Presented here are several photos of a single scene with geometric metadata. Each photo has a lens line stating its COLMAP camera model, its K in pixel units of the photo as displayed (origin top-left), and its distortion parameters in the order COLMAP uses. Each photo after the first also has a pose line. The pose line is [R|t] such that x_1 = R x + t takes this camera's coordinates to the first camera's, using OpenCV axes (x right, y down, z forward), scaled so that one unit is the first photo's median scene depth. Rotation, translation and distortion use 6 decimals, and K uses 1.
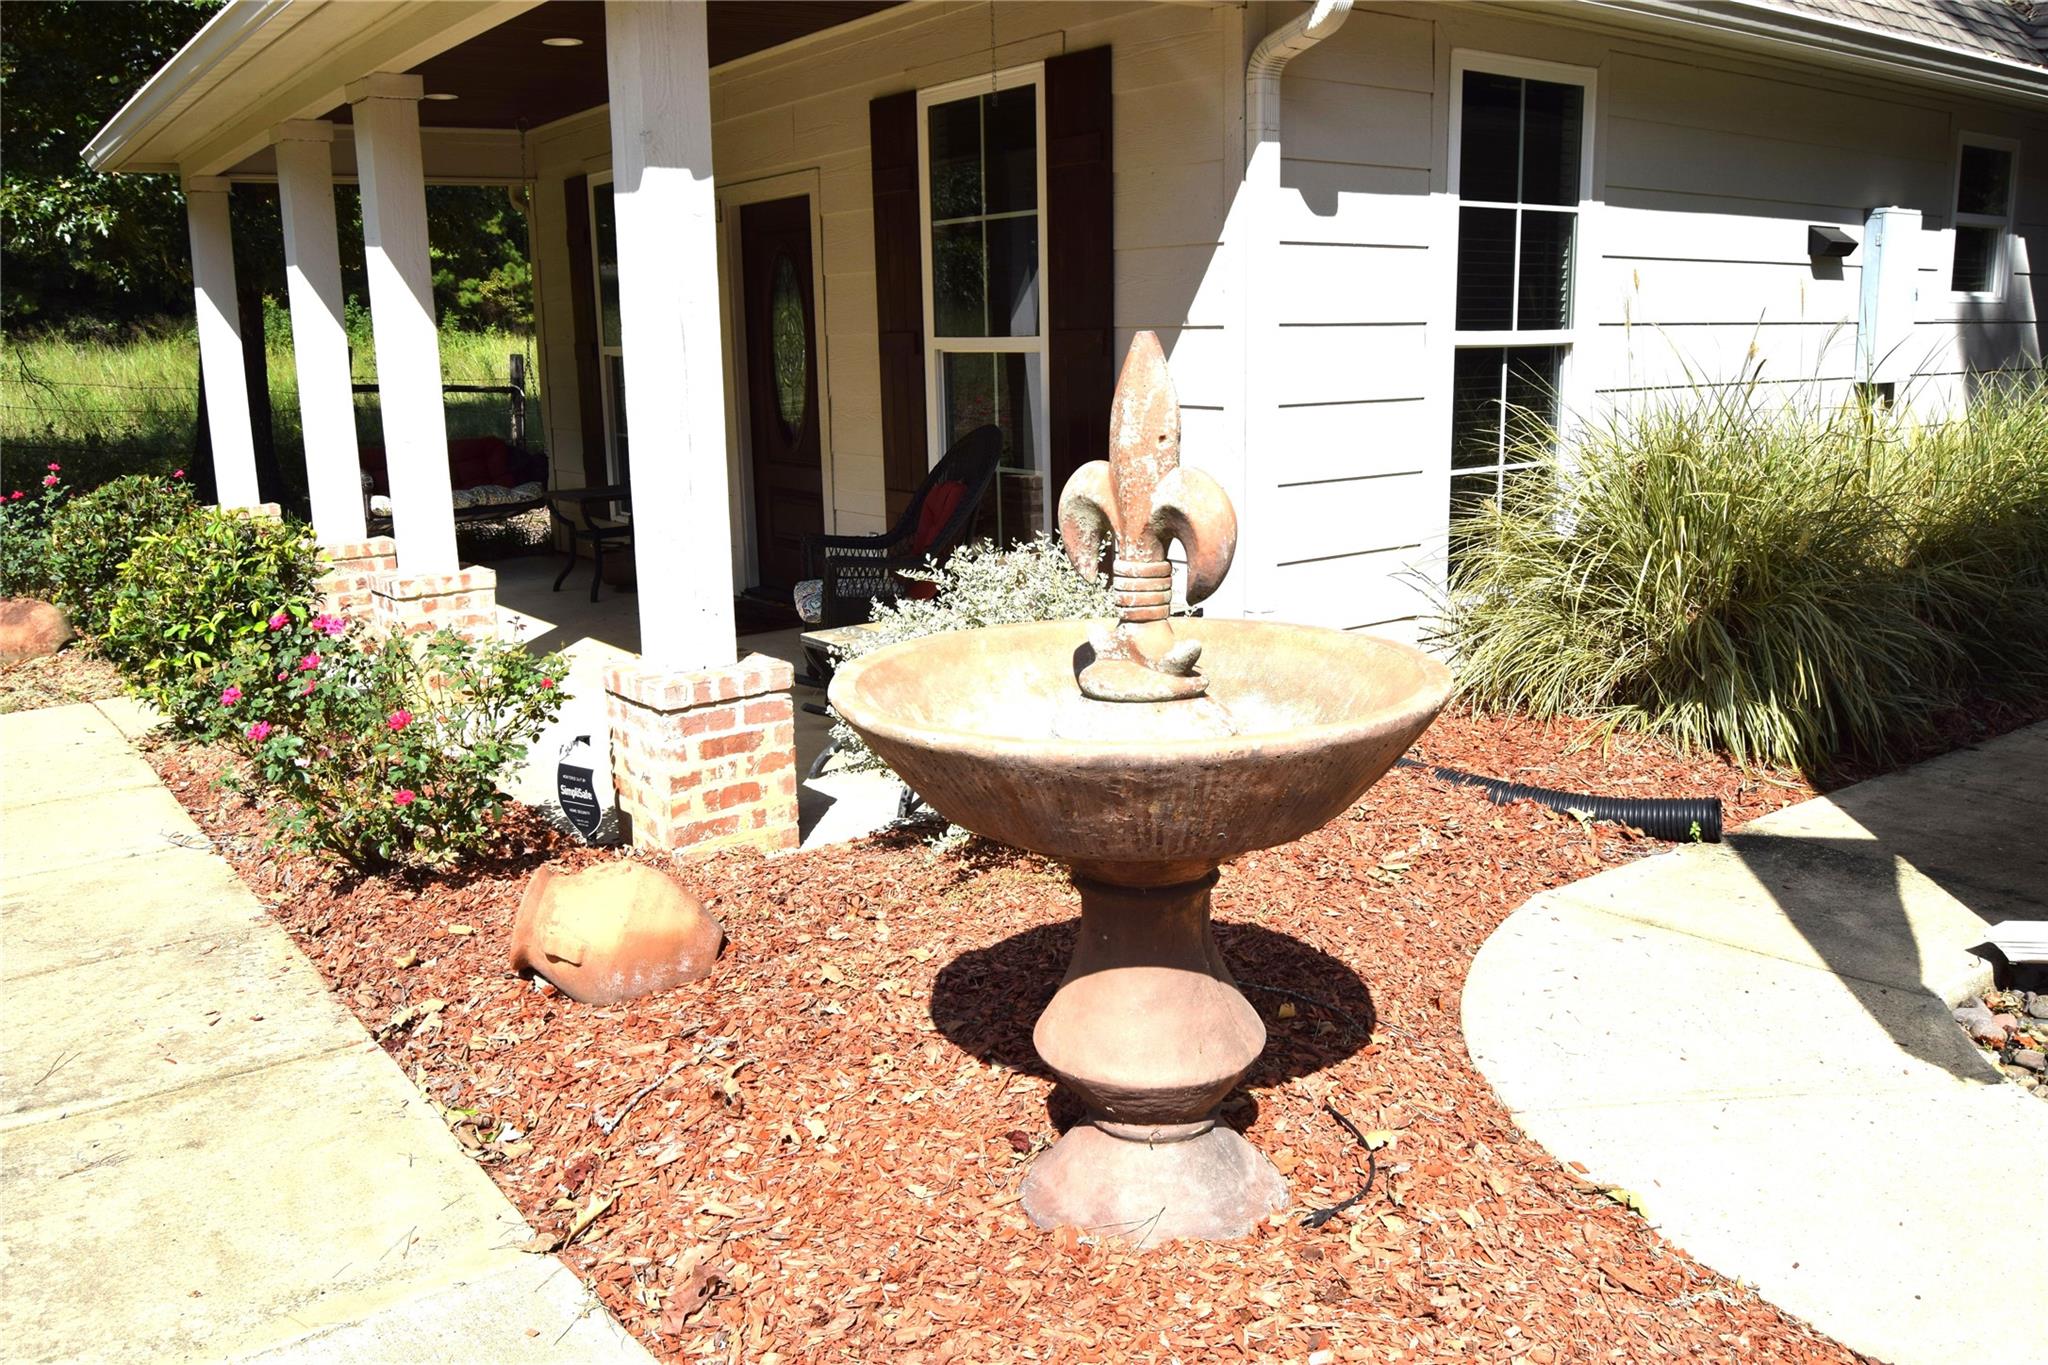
lens RADIAL K [[1600.1, 0, 1016.3], [0, 1600.1, 679.5], [0, 0, 1]] dist [-0.094885, 0.003931]
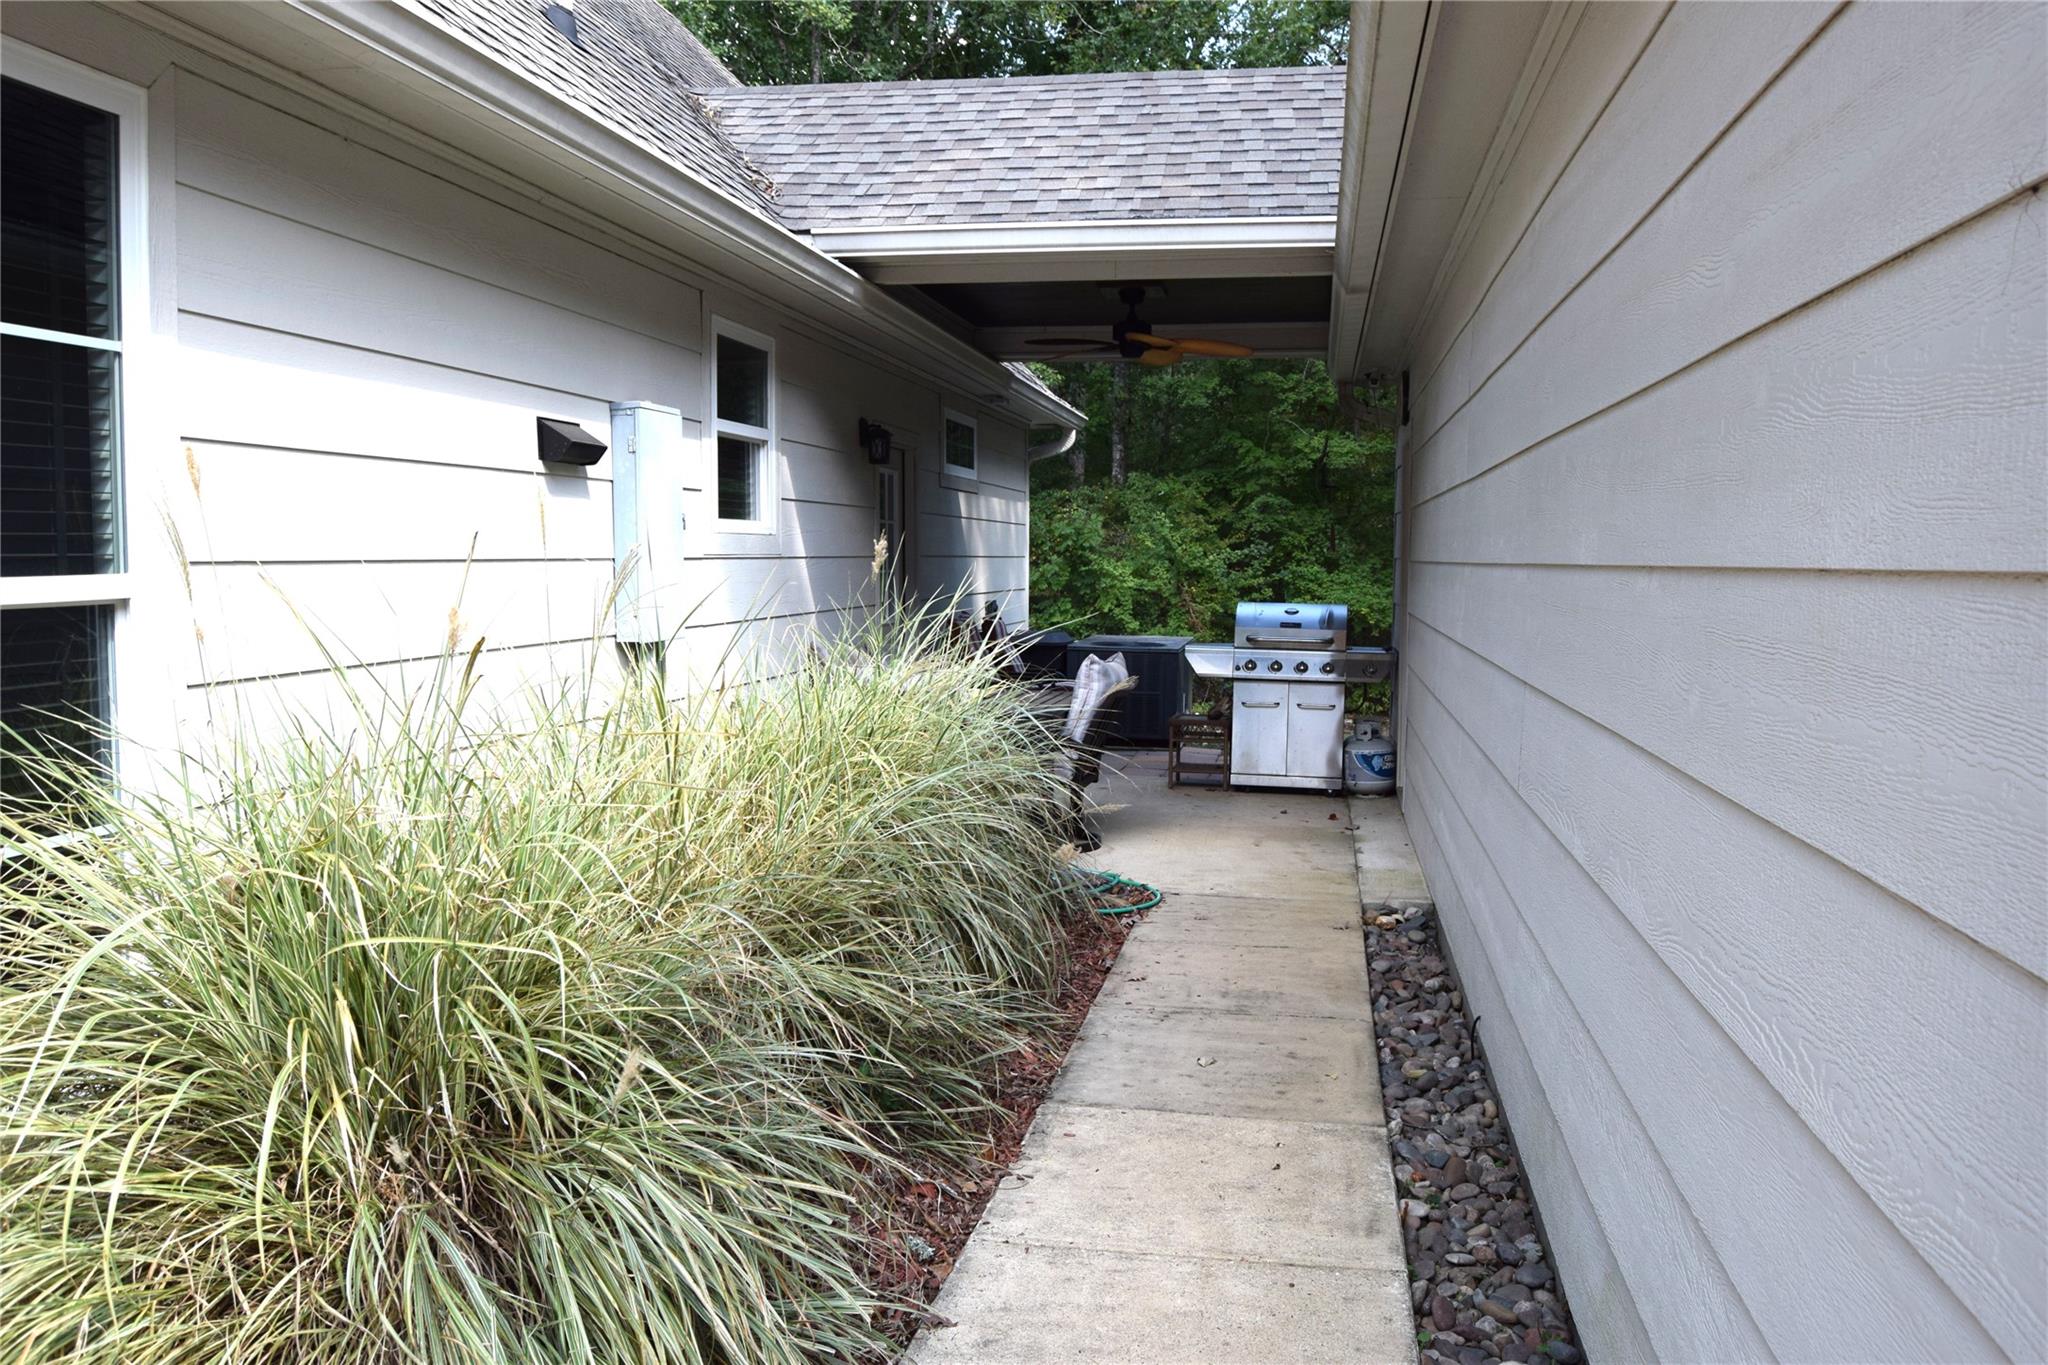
lens RADIAL K [[1600.1, 0, 1022.8], [0, 1600.1, 687.9], [0, 0, 1]] dist [-0.094885, 0.003931]
pose [[0.718712, -0.030026, 0.694660, 0.207974], [0.127516, 0.987814, -0.089234, -0.100835], [-0.683515, 0.152714, 0.713782, 0.437597]]
